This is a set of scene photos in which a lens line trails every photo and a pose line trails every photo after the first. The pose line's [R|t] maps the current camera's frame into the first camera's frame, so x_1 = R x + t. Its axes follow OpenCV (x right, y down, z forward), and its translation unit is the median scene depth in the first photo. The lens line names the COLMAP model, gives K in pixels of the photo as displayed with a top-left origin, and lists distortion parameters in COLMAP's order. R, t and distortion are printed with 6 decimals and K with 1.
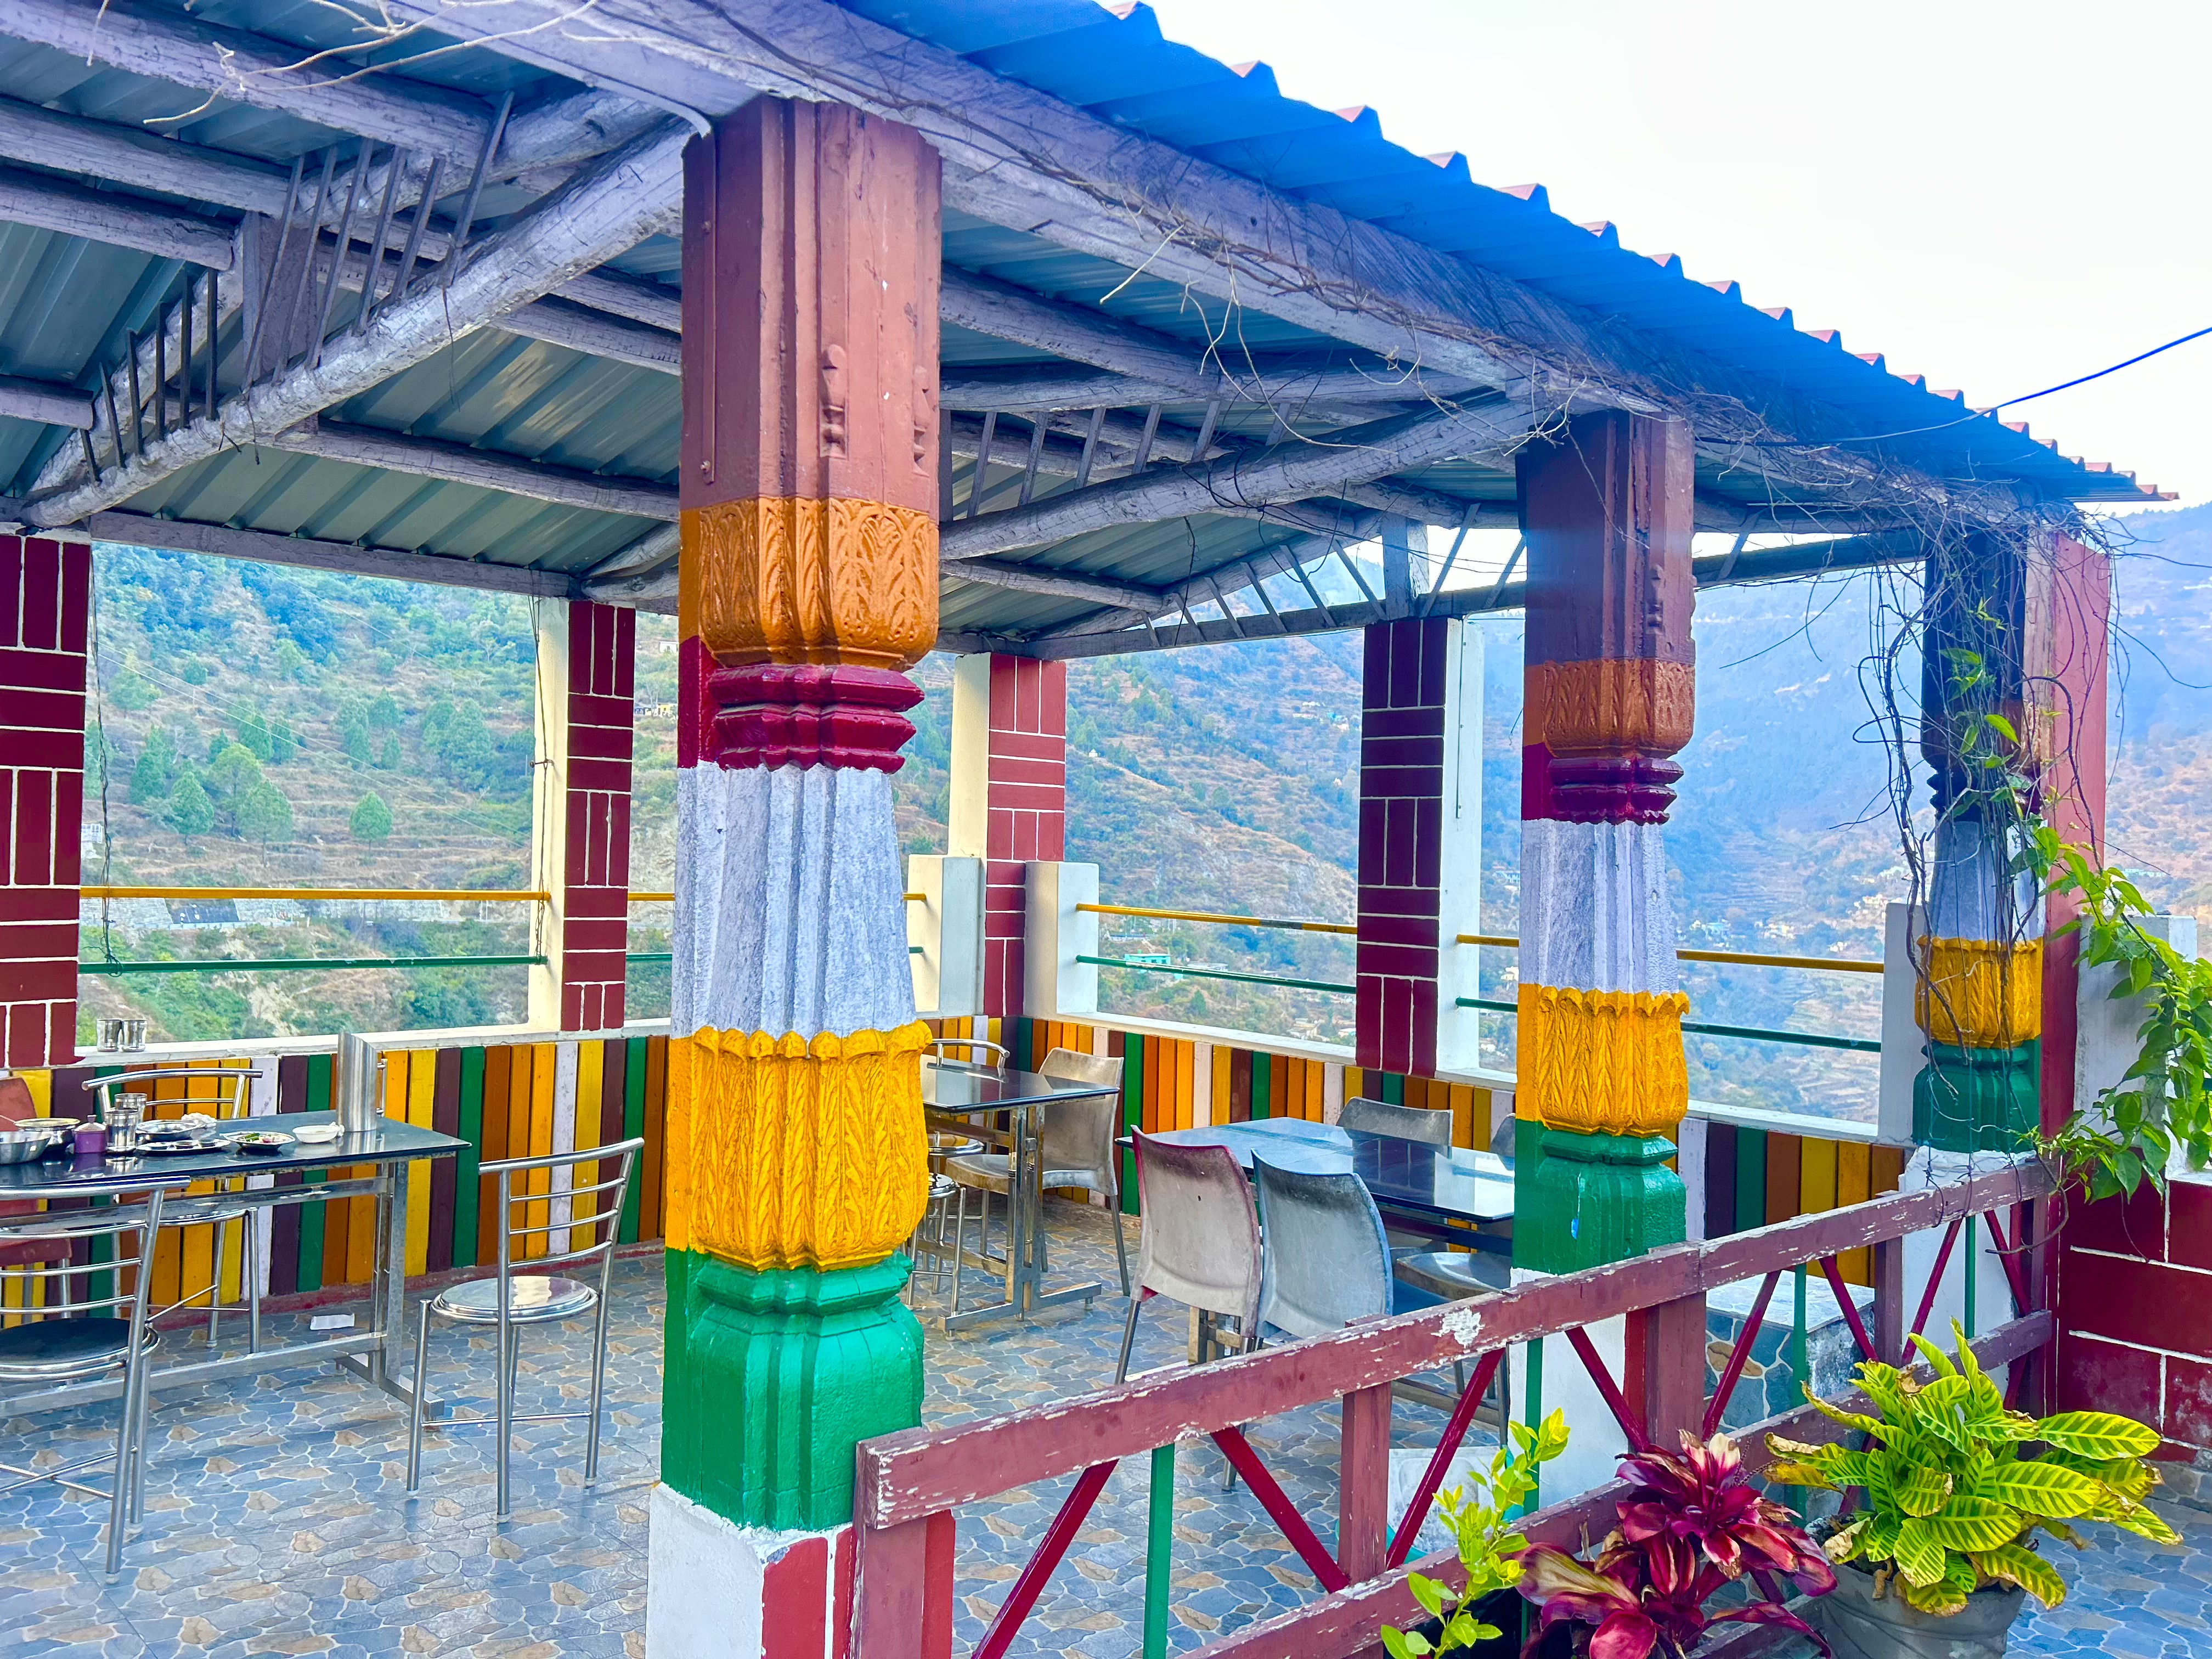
lens RADIAL K [[1691.2, 0, 1106.0], [0, 1691.2, 829.5], [0, 0, 1]] dist [0.135310, -0.208266]
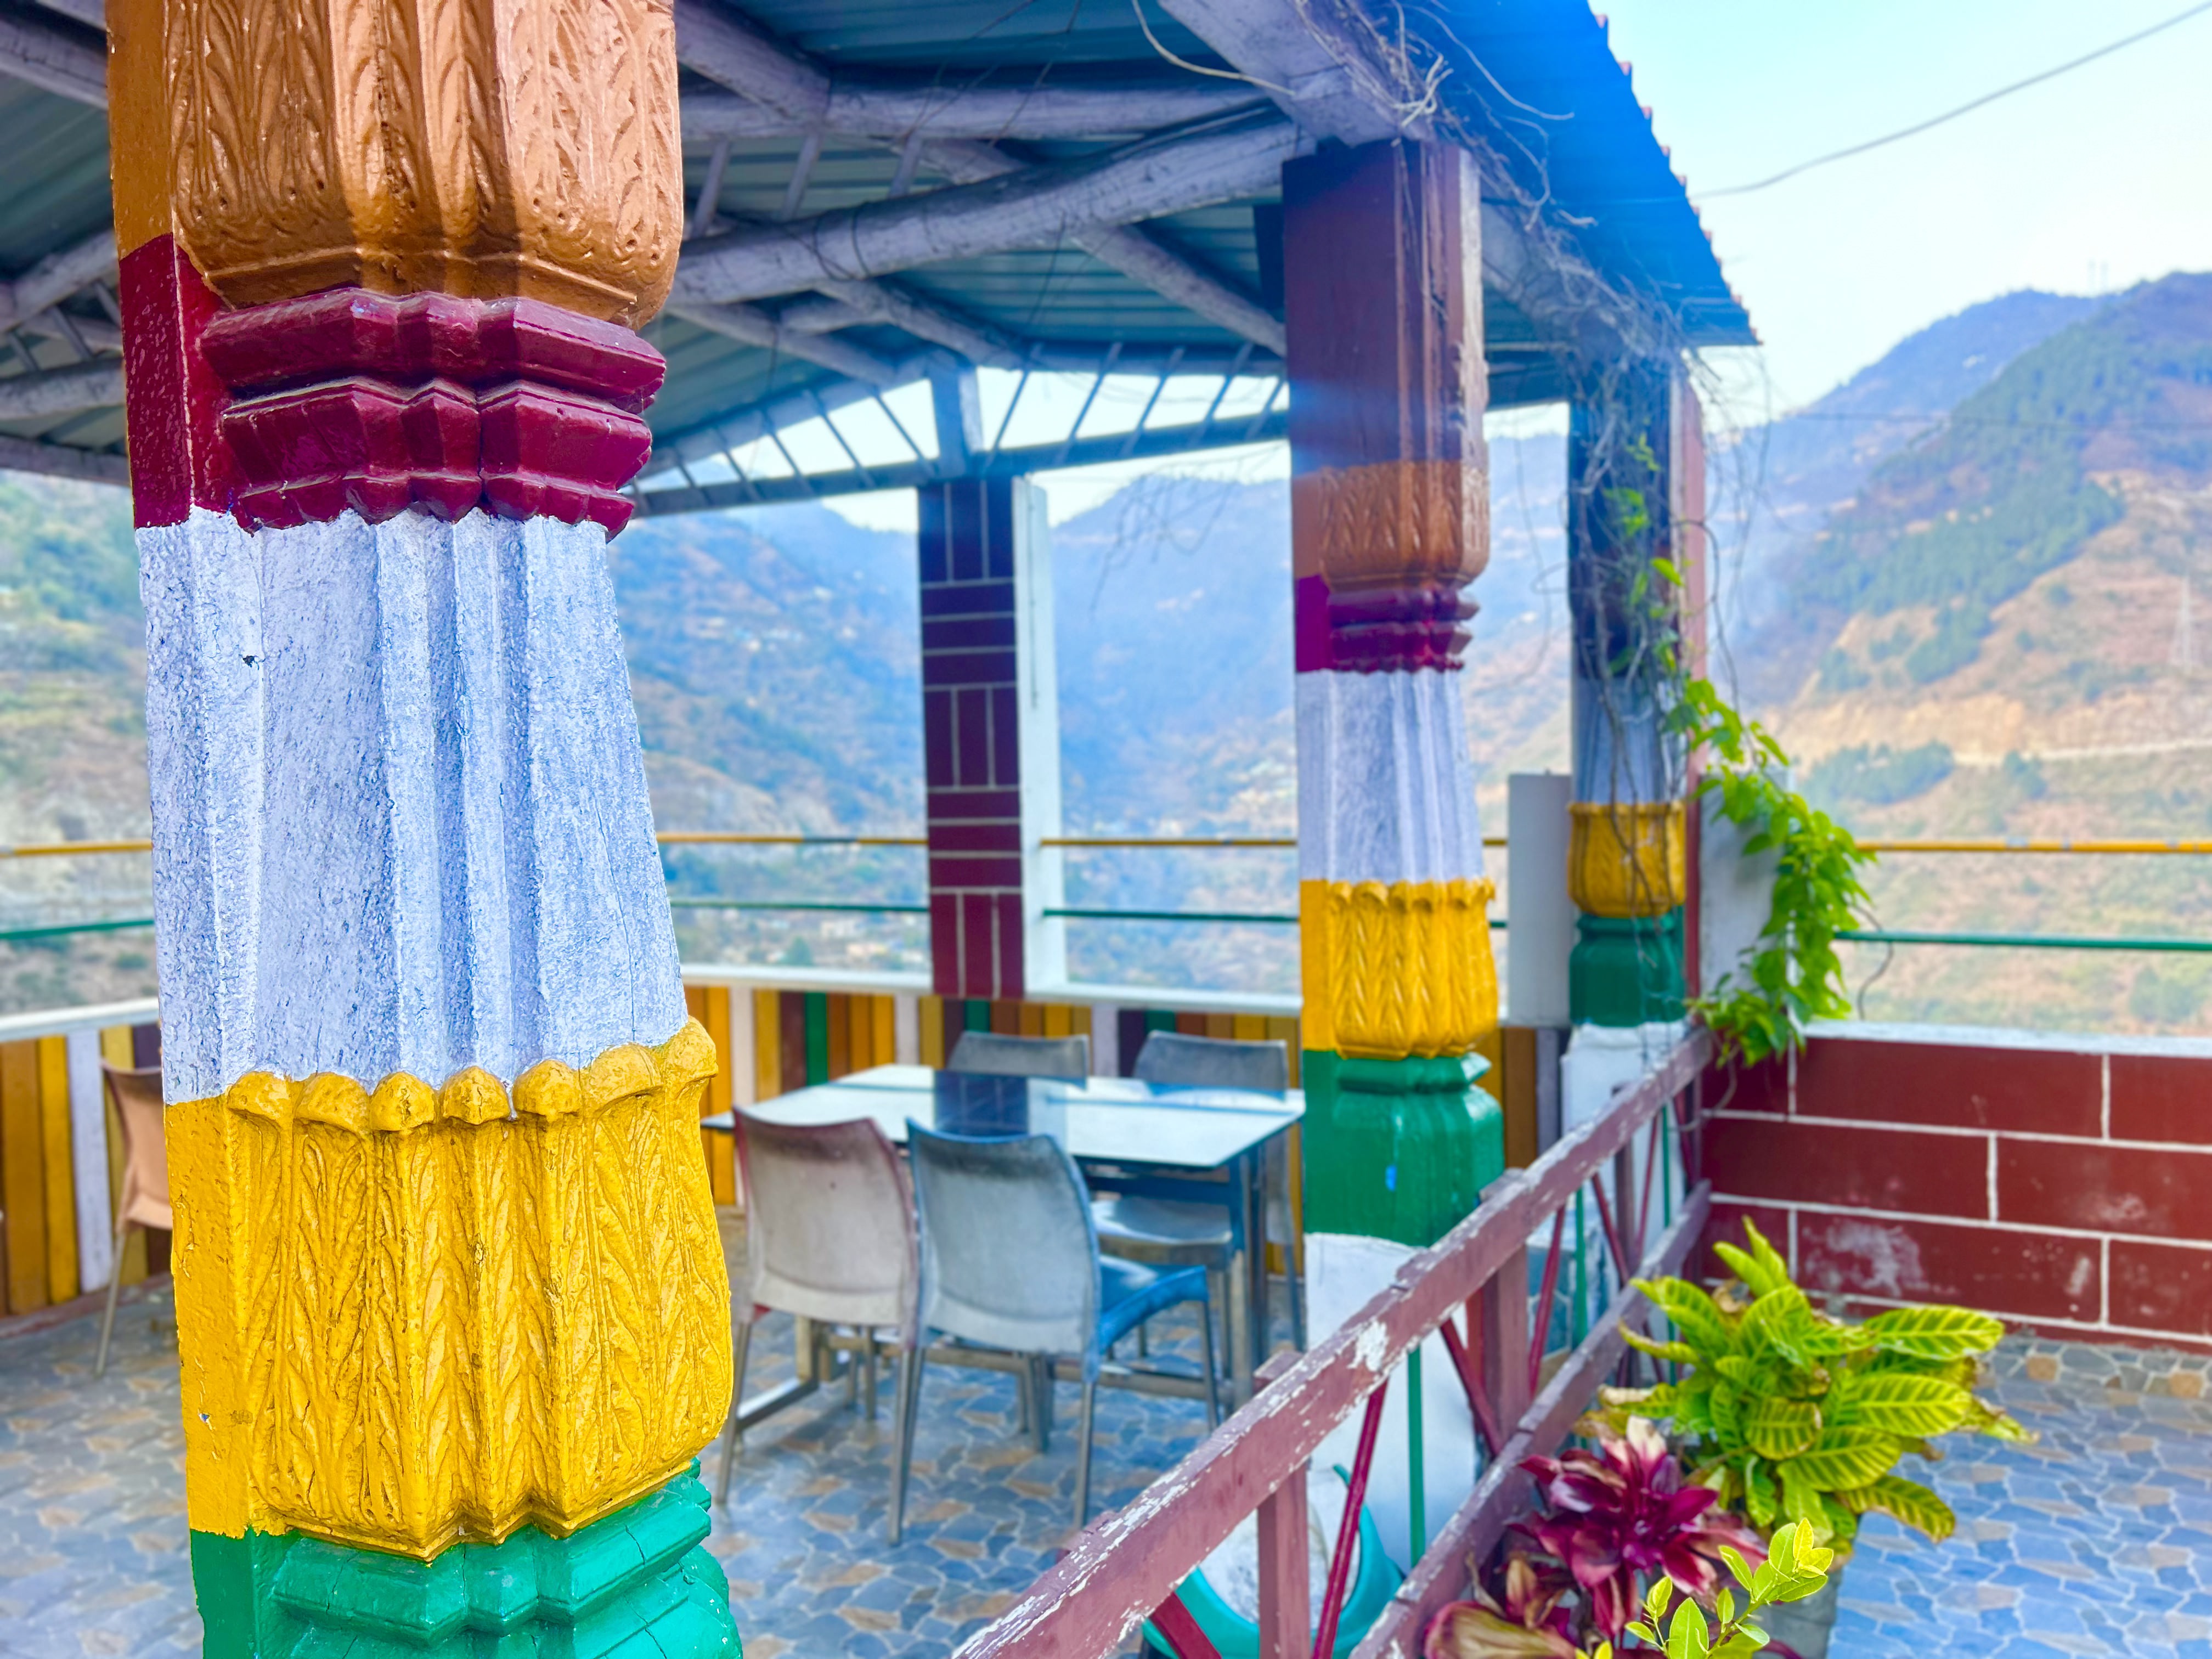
lens RADIAL K [[1685.6, 0, 1130.3], [0, 1685.6, 831.8], [0, 0, 1]] dist [0.092552, -0.131691]
pose [[0.934687, -0.060304, 0.350321, -0.115084], [0.043321, 0.997484, 0.056123, 0.022251], [-0.352824, -0.037281, 0.934947, 0.320597]]
